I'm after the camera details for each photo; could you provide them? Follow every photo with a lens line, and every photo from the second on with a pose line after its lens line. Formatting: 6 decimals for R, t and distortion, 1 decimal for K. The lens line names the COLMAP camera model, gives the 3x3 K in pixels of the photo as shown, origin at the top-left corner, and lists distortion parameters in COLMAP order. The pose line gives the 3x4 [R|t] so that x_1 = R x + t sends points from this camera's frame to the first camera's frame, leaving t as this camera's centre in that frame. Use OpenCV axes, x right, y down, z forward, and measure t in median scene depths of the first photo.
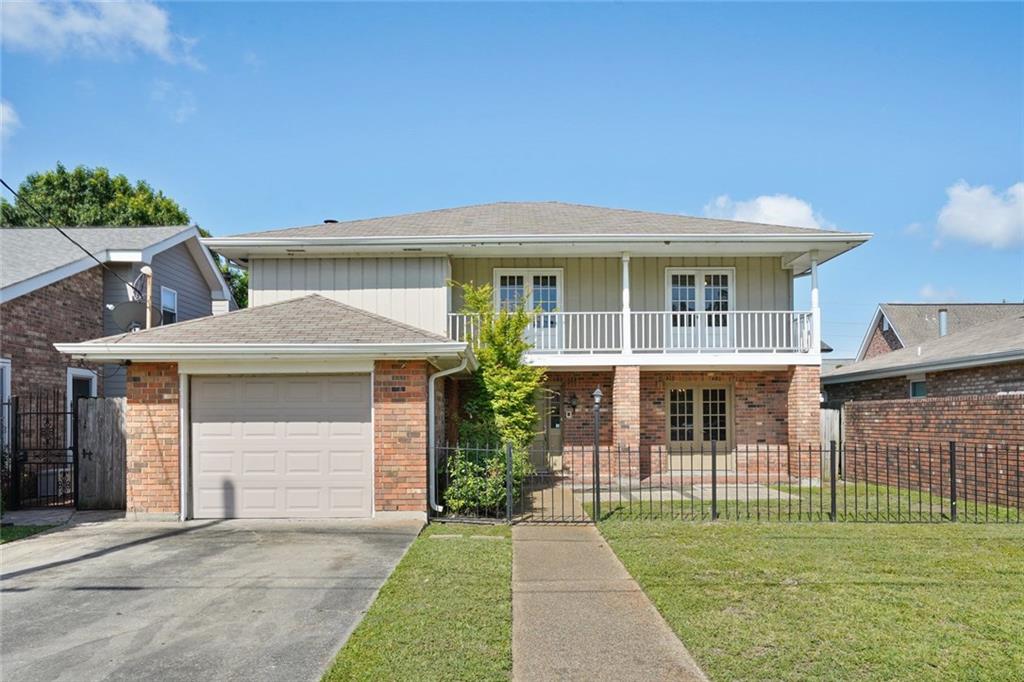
lens RADIAL K [[718.3, 0, 525.8], [0, 718.3, 389.1], [0, 0, 1]] dist [0.023599, -0.004243]
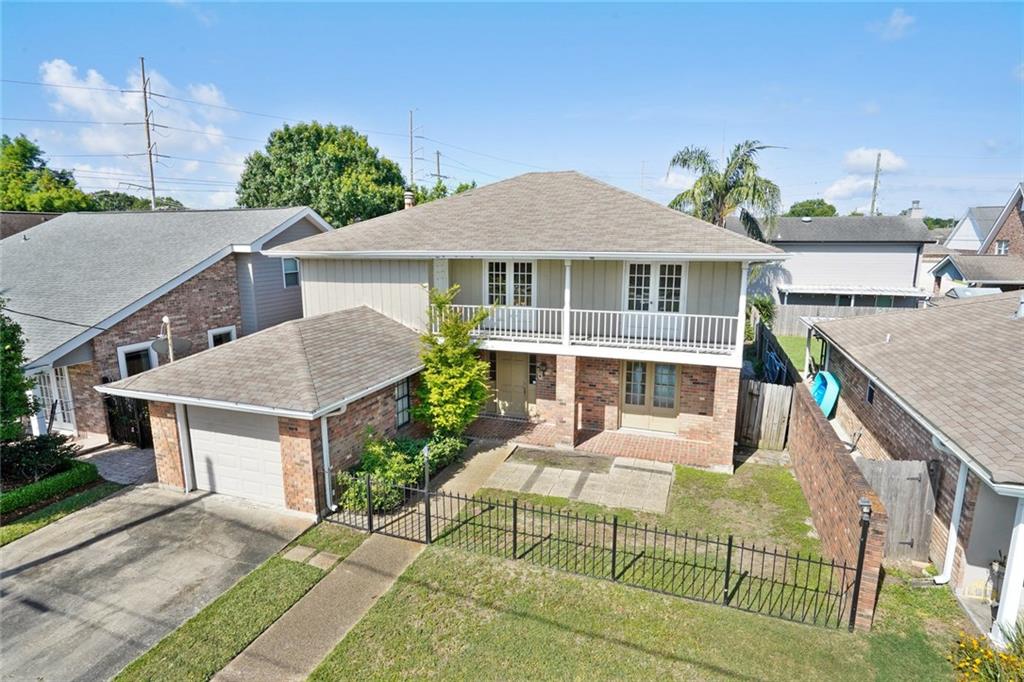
lens RADIAL K [[544.0, 0, 510.9], [0, 544.0, 340.5], [0, 0, 1]] dist [0.008035, 0.000007]
pose [[0.942895, 0.066871, -0.326308, 0.347453], [0.002719, 0.978062, 0.208295, -0.244073], [0.333078, -0.197288, 0.922028, 0.141287]]
